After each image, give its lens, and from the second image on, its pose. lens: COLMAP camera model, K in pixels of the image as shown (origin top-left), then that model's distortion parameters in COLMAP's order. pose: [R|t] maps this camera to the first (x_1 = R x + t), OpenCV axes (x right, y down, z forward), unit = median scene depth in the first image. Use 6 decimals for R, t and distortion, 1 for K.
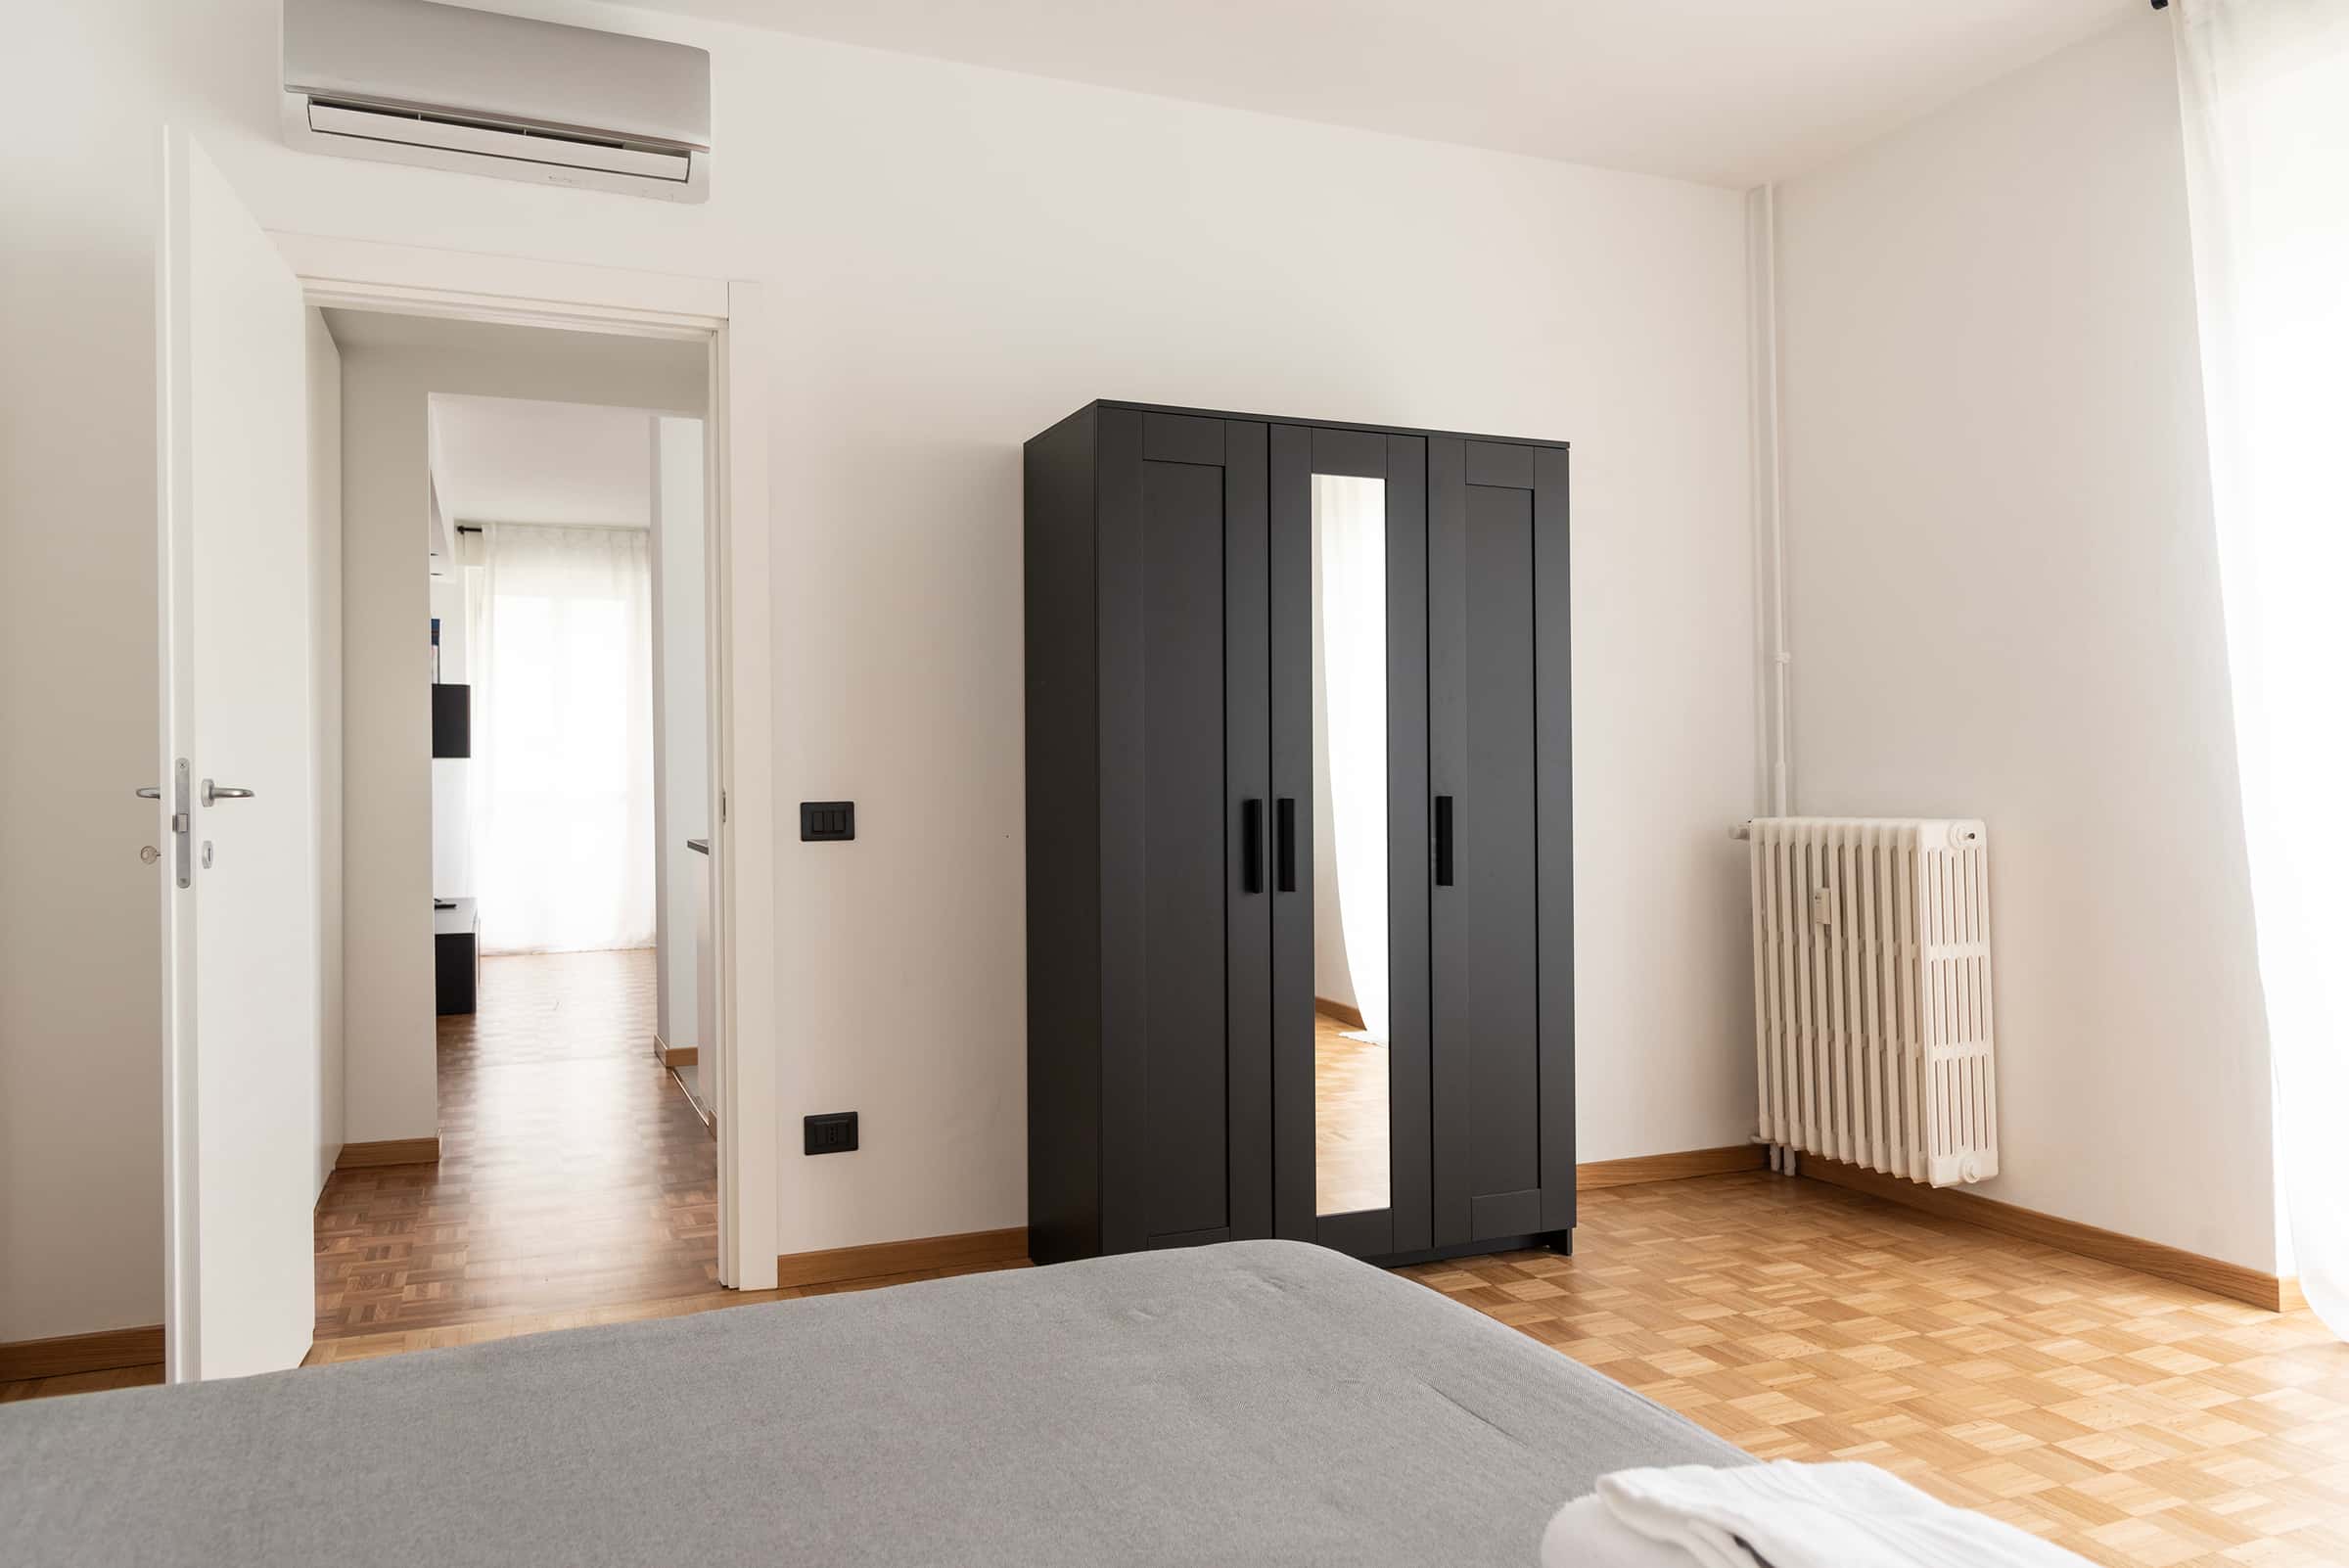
lens RADIAL K [[1610.9, 0, 1182.1], [0, 1610.9, 768.4], [0, 0, 1]] dist [0.008328, -0.016731]
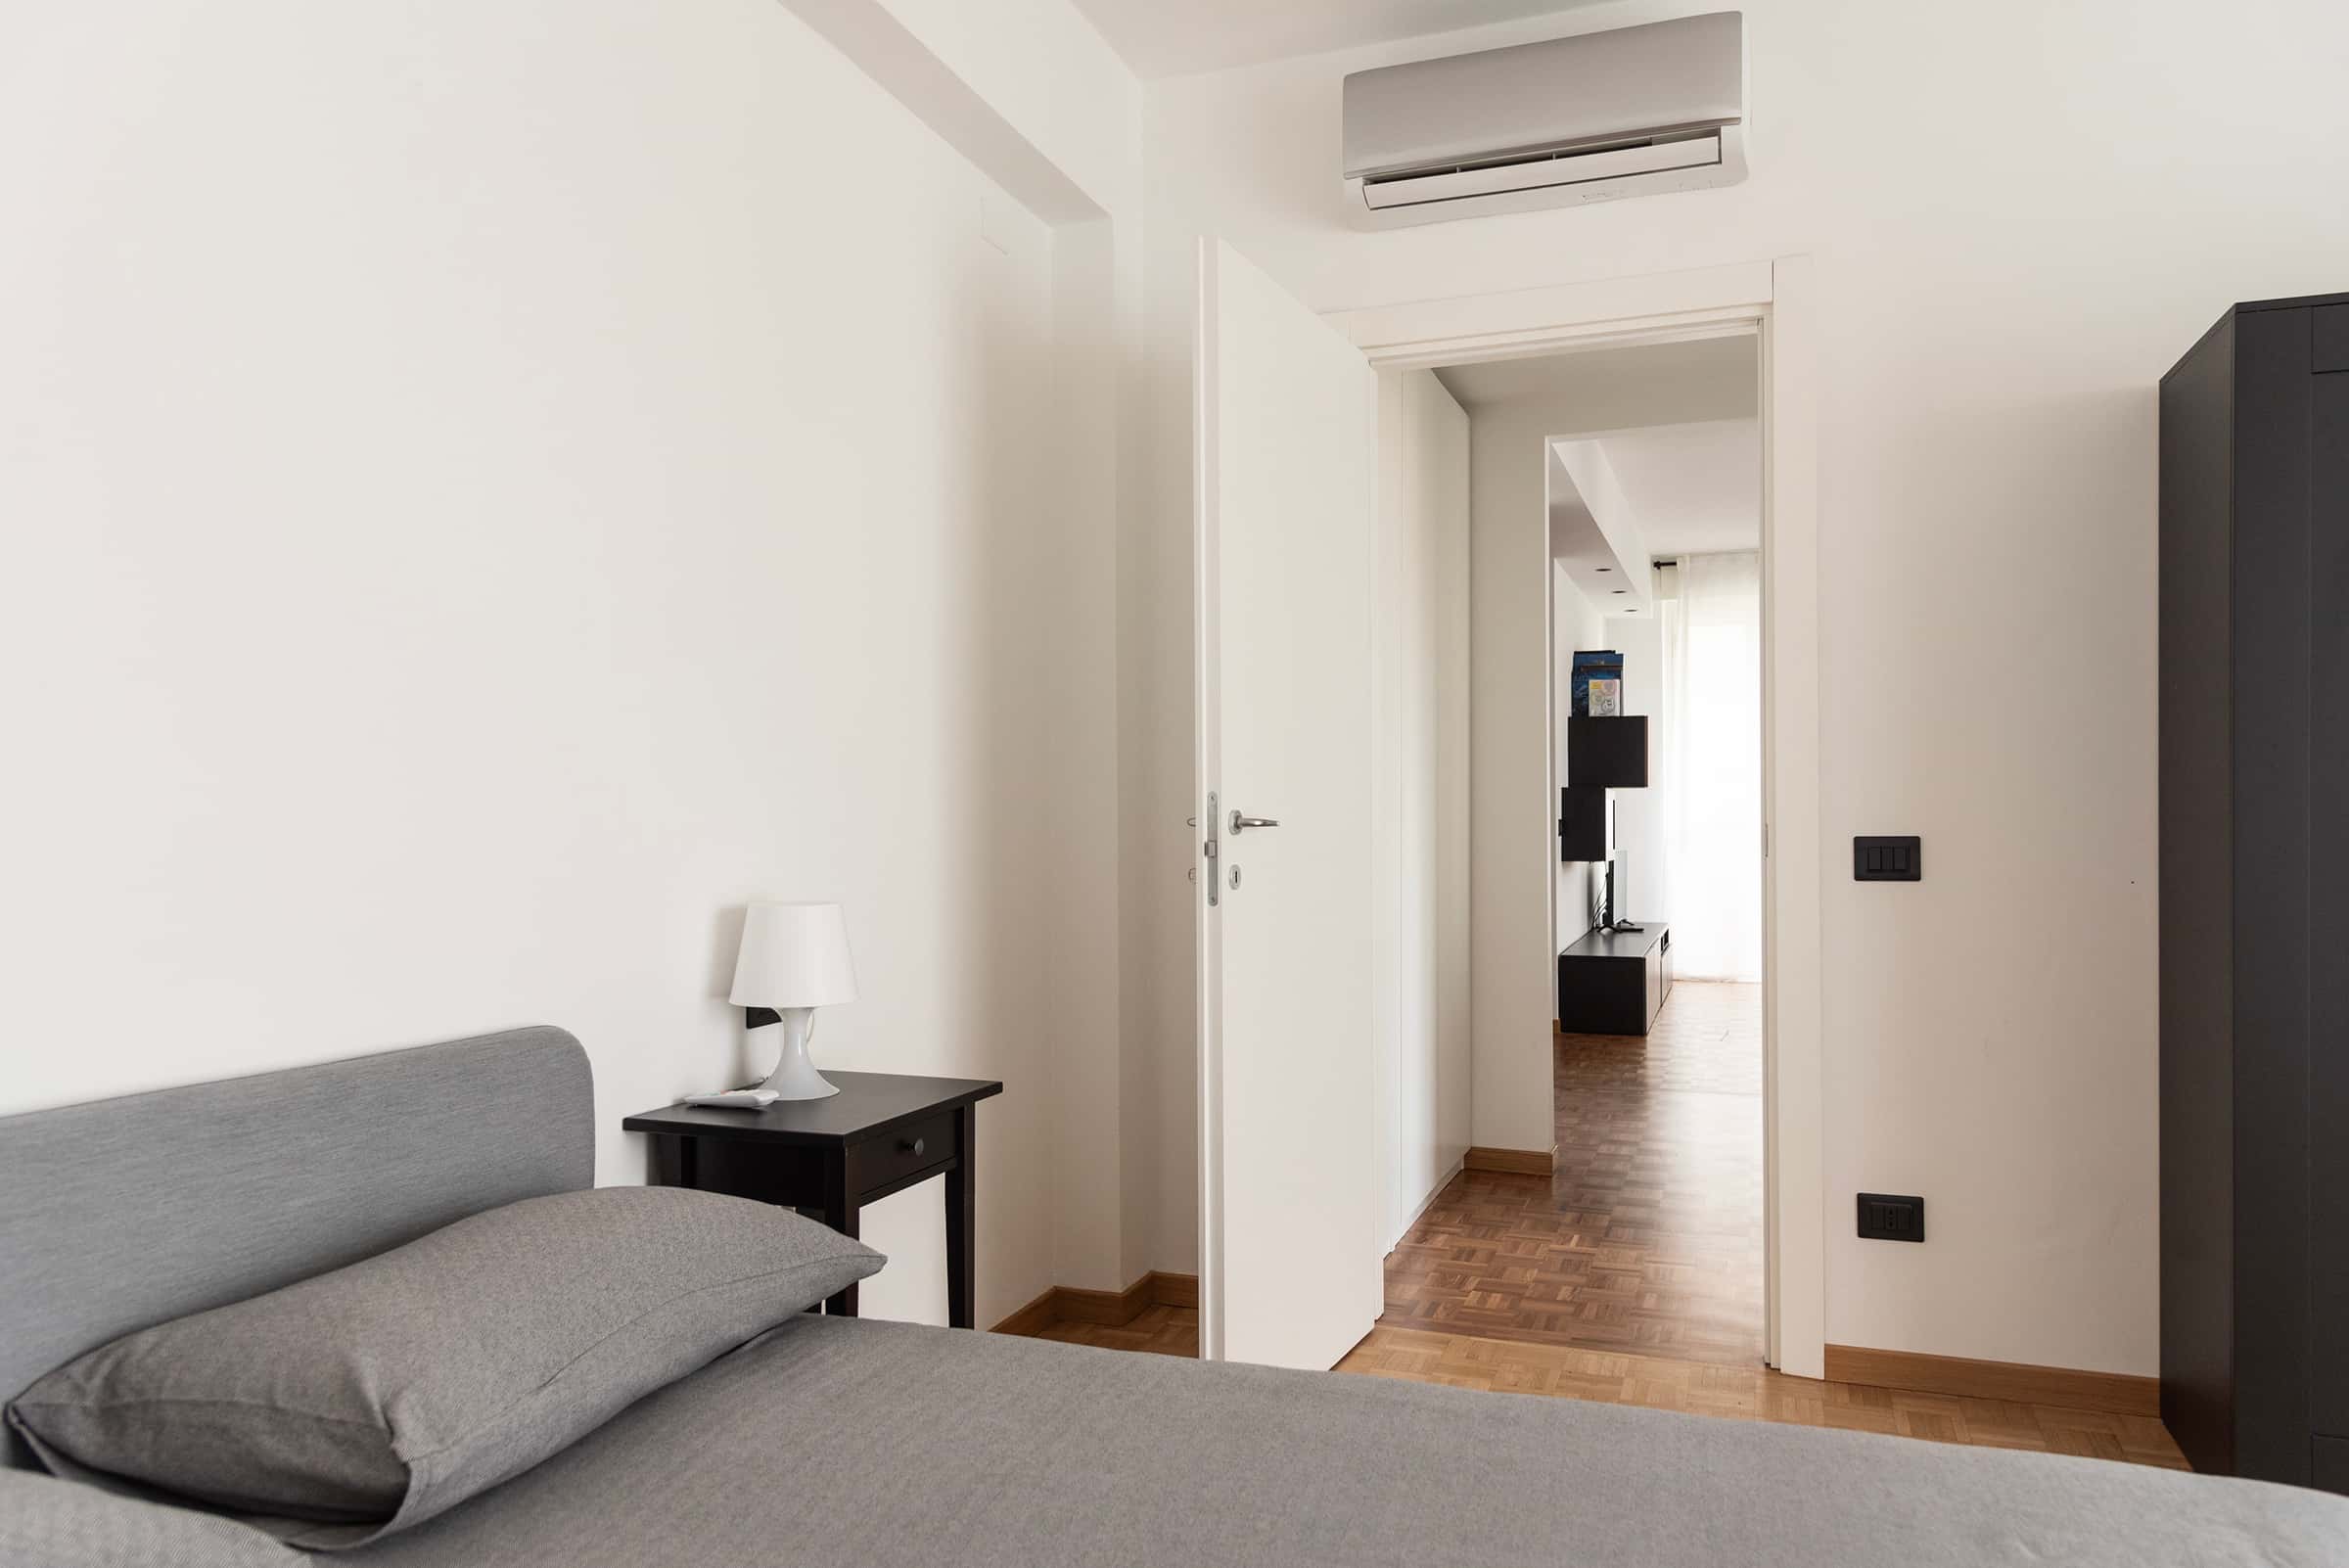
lens RADIAL K [[1610.9, 0, 1185.3], [0, 1610.9, 820.1], [0, 0, 1]] dist [0.008328, -0.016731]
pose [[0.727376, 0.006782, -0.686206, 0.102562], [0.003640, 0.999899, 0.013741, -0.001378], [0.686230, -0.012493, 0.727278, 0.111309]]
